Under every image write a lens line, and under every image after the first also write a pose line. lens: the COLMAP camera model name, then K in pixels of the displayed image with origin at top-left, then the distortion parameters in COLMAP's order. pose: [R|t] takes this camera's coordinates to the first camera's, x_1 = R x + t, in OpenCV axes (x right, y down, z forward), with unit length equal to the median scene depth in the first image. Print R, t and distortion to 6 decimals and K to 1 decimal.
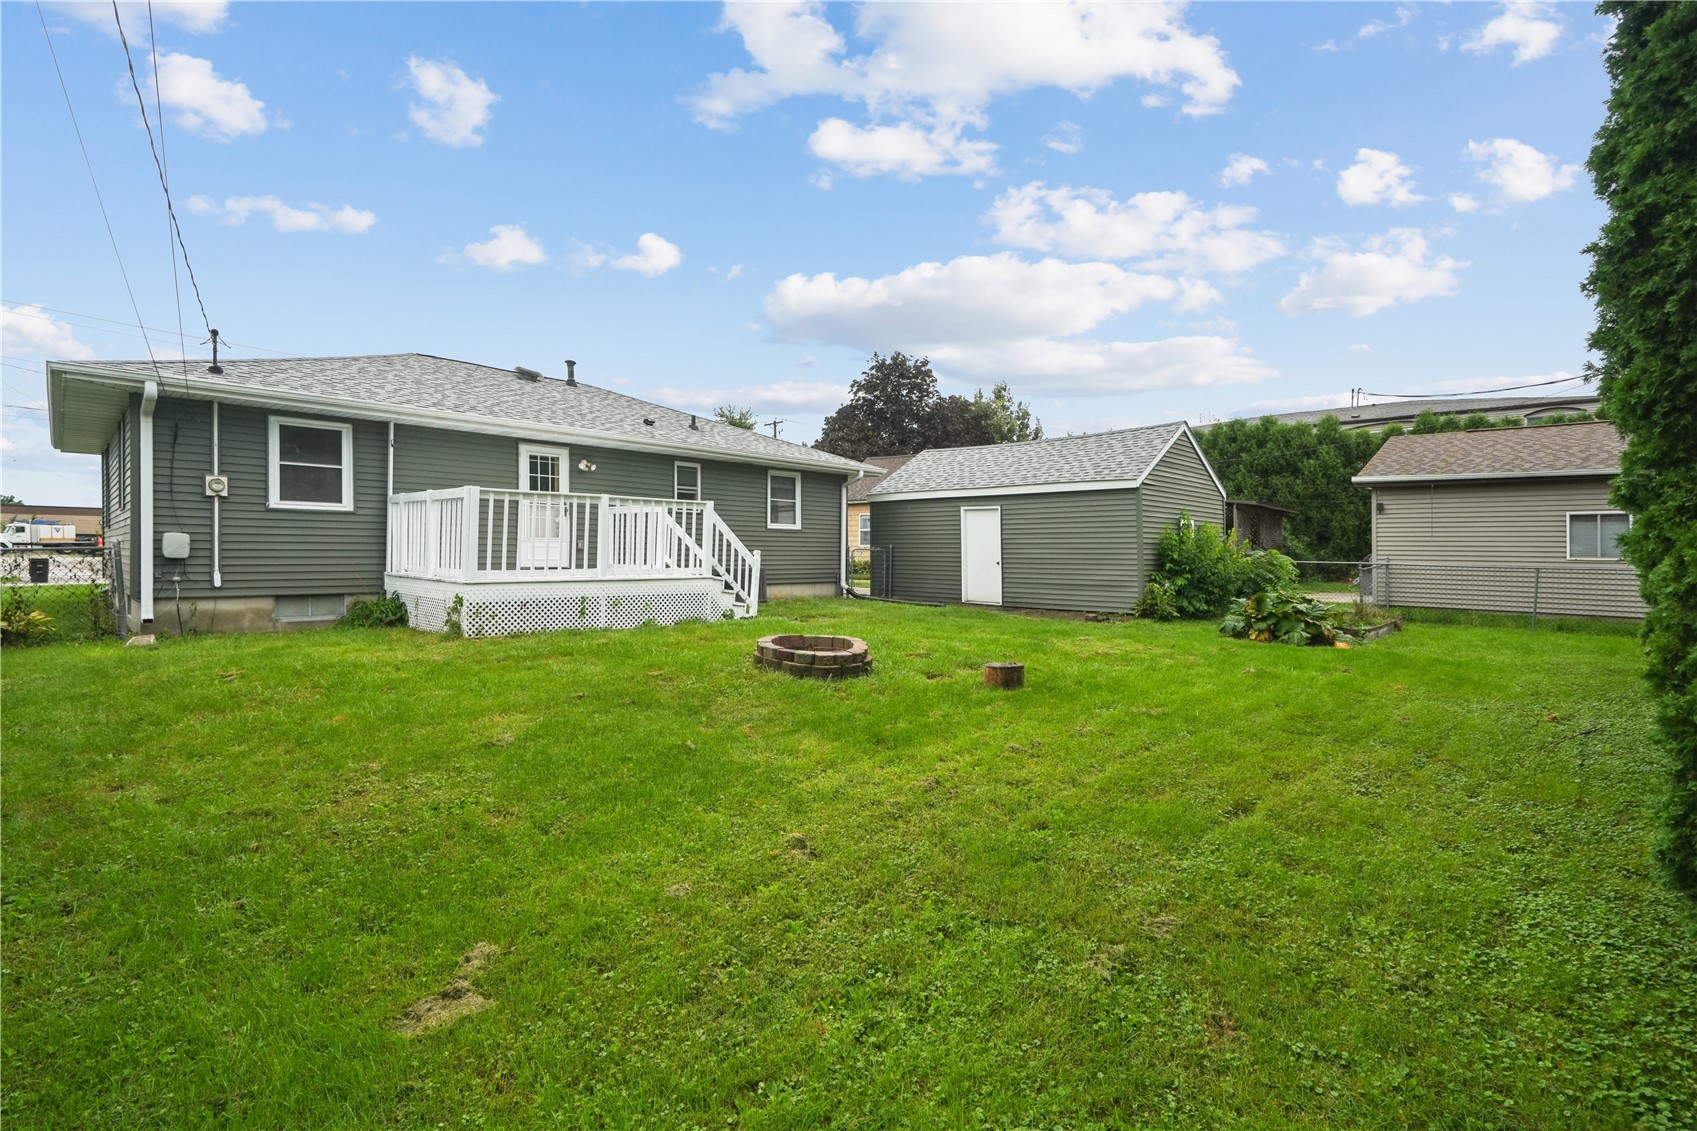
lens RADIAL K [[771.7, 0, 846.3], [0, 771.7, 559.5], [0, 0, 1]] dist [-0.009185, 0.003695]
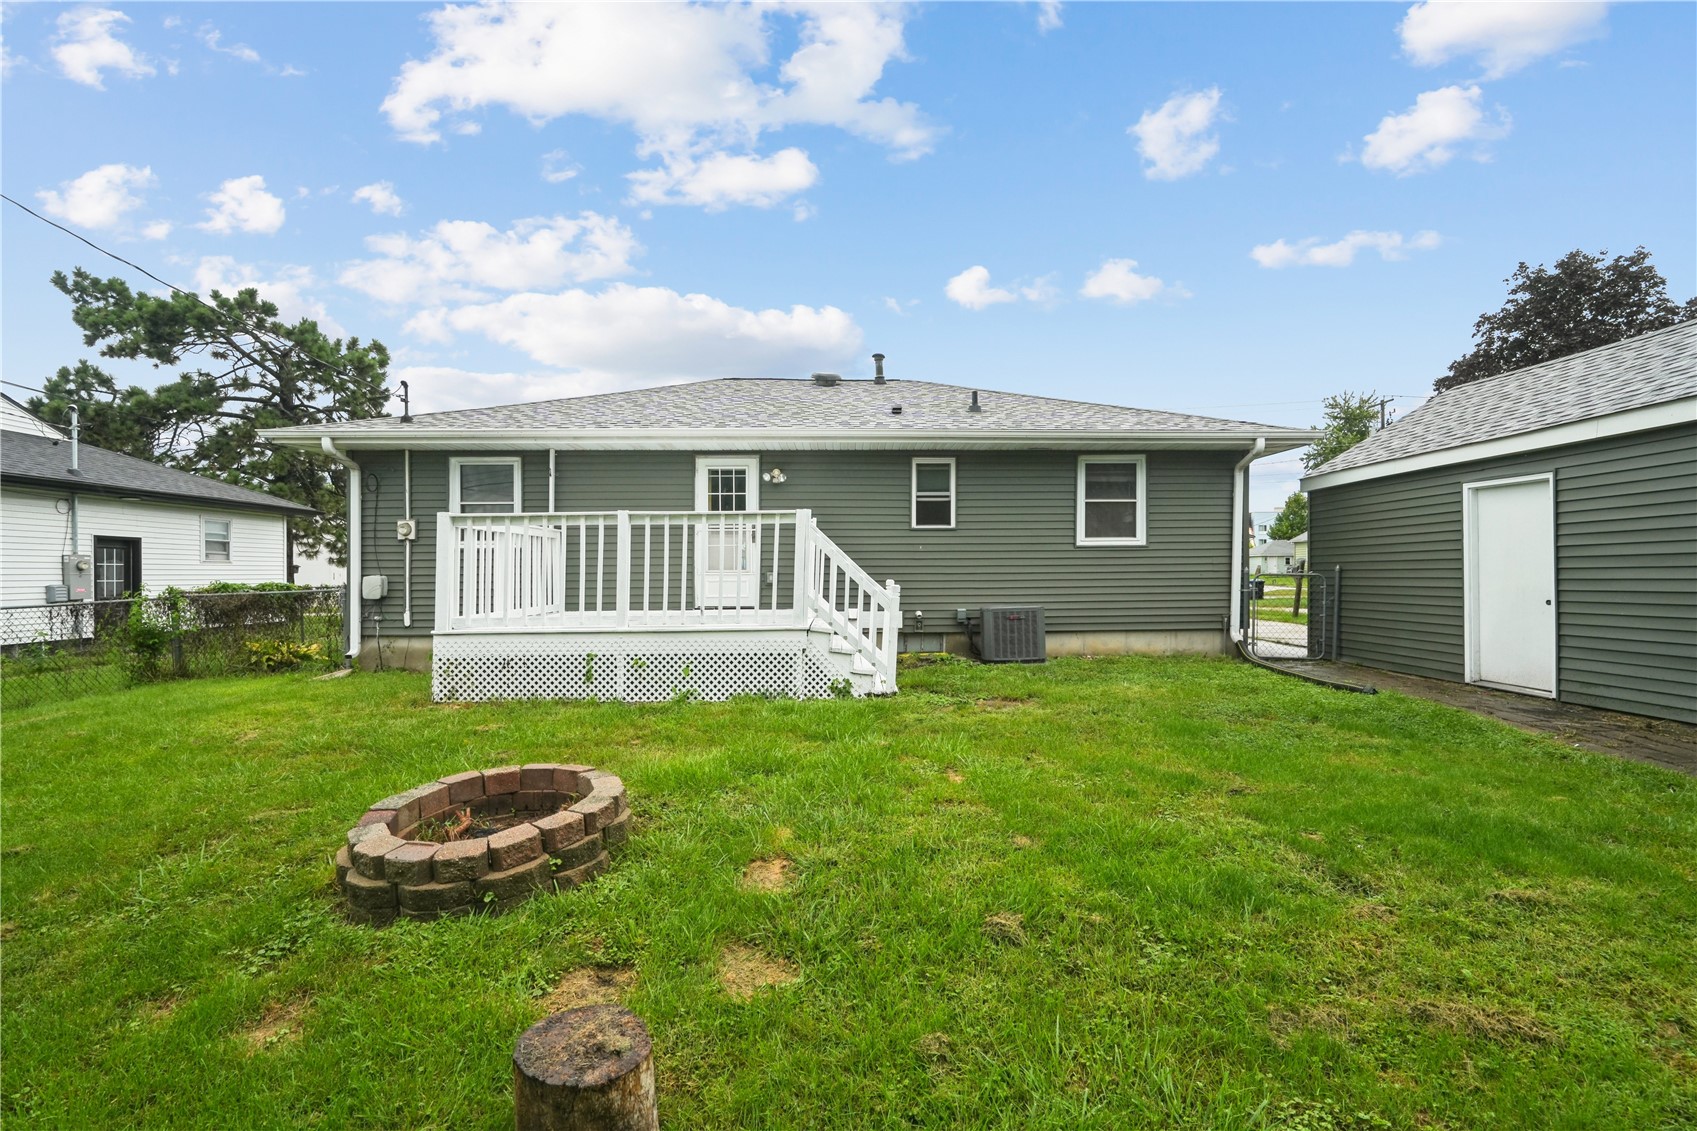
lens RADIAL K [[771.7, 0, 852.3], [0, 771.7, 578.2], [0, 0, 1]] dist [-0.009185, 0.003695]
pose [[0.721701, -0.013580, -0.692071, 0.269633], [0.009836, 0.999908, -0.009363, -0.010880], [0.692135, -0.000050, 0.721768, 0.517766]]
